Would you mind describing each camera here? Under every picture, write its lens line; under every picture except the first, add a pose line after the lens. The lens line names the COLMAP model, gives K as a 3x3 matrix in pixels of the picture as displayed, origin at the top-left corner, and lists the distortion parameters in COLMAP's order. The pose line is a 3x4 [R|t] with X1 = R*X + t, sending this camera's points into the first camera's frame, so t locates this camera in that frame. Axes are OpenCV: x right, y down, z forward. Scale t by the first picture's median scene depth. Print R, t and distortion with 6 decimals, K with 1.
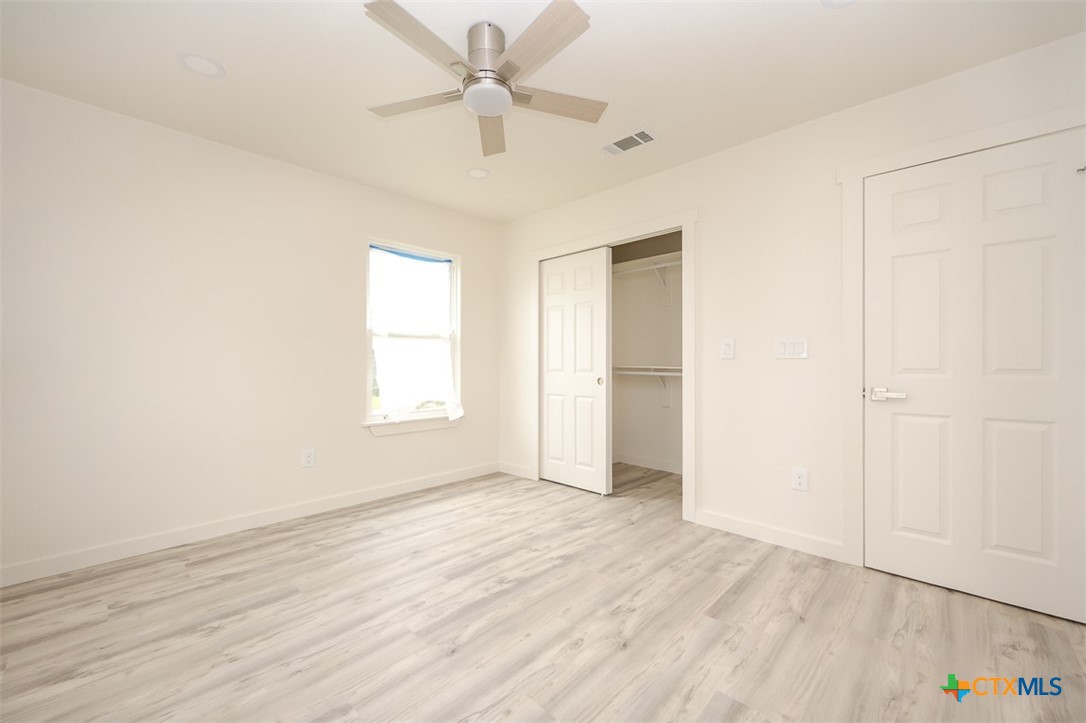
lens RADIAL K [[438.4, 0, 526.4], [0, 438.4, 356.5], [0, 0, 1]] dist [-0.000040, 0.000025]
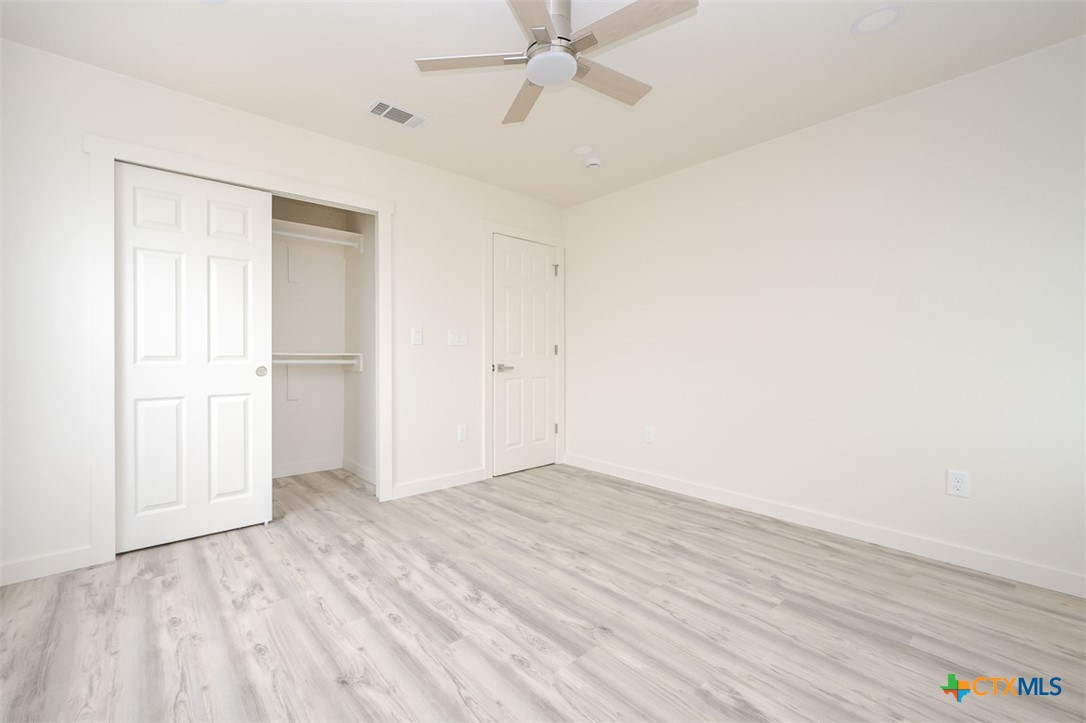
lens RADIAL K [[438.4, 0, 526.4], [0, 438.4, 356.5], [0, 0, 1]] dist [-0.000040, 0.000025]
pose [[0.080802, -0.003464, 0.996724, -0.747862], [-0.014206, 0.999888, 0.004627, 0.030254], [-0.996629, -0.014533, 0.080744, 0.700882]]
